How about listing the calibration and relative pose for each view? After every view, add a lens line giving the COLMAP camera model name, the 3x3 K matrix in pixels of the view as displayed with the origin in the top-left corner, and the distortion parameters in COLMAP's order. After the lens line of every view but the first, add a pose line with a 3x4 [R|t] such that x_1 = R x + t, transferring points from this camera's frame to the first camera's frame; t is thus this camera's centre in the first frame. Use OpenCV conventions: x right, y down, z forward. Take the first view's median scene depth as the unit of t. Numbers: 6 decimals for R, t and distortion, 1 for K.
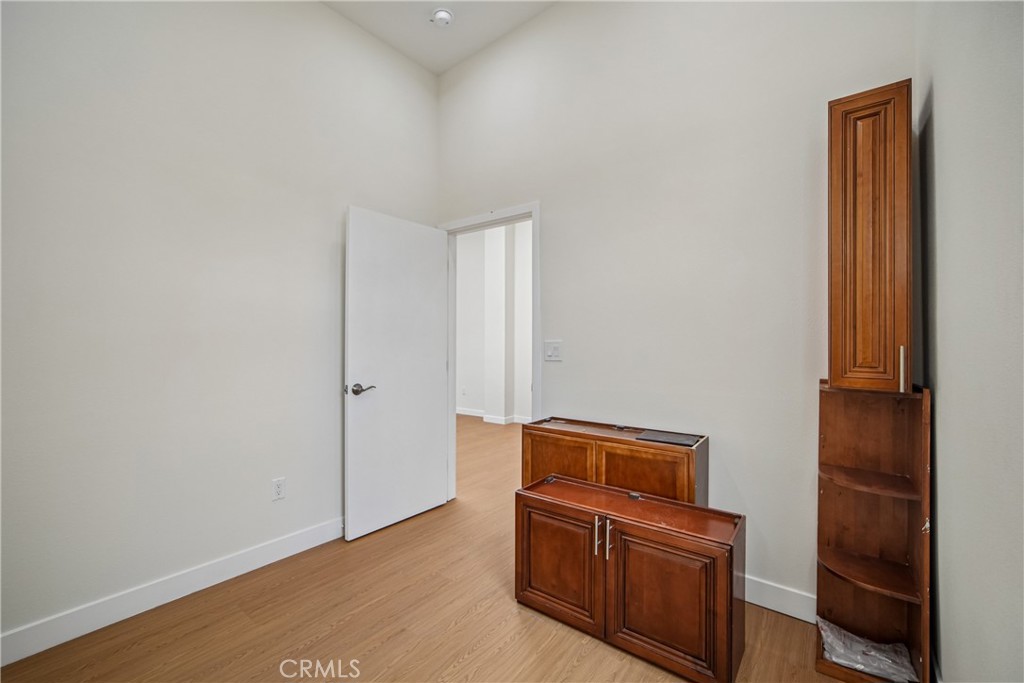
lens RADIAL K [[446.1, 0, 513.2], [0, 446.1, 340.7], [0, 0, 1]] dist [0.004369, -0.000080]
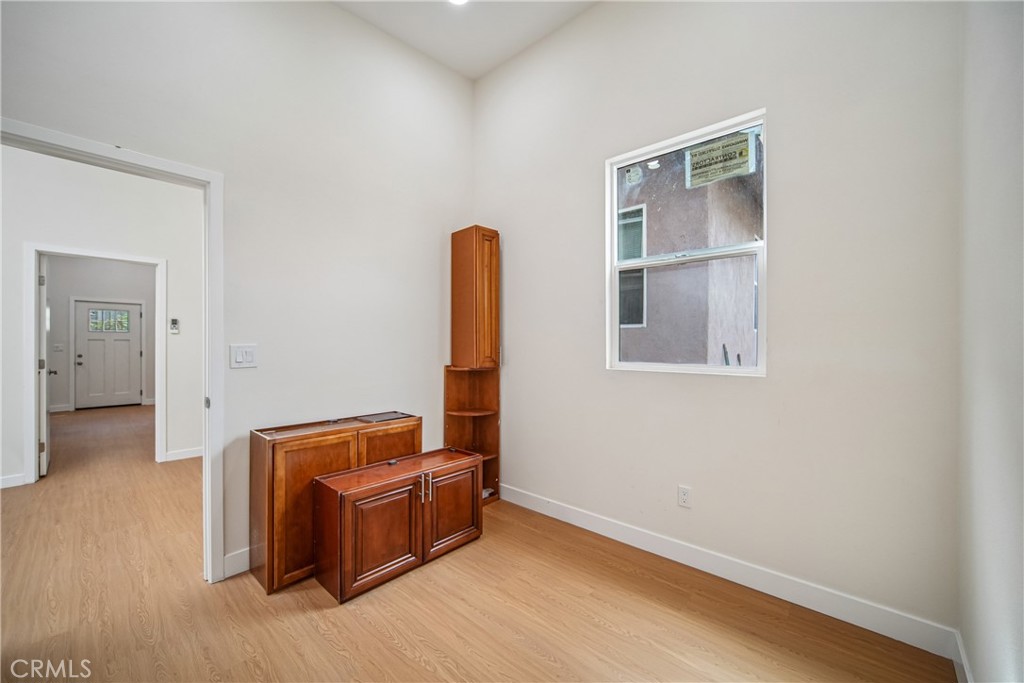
lens RADIAL K [[403.8, 0, 519.2], [0, 403.8, 347.6], [0, 0, 1]] dist [-0.001161, -0.000074]
pose [[0.076007, -0.010512, 0.997052, -0.885245], [-0.002298, 0.999940, 0.010718, -0.004696], [-0.997105, -0.003106, 0.075978, 0.543263]]
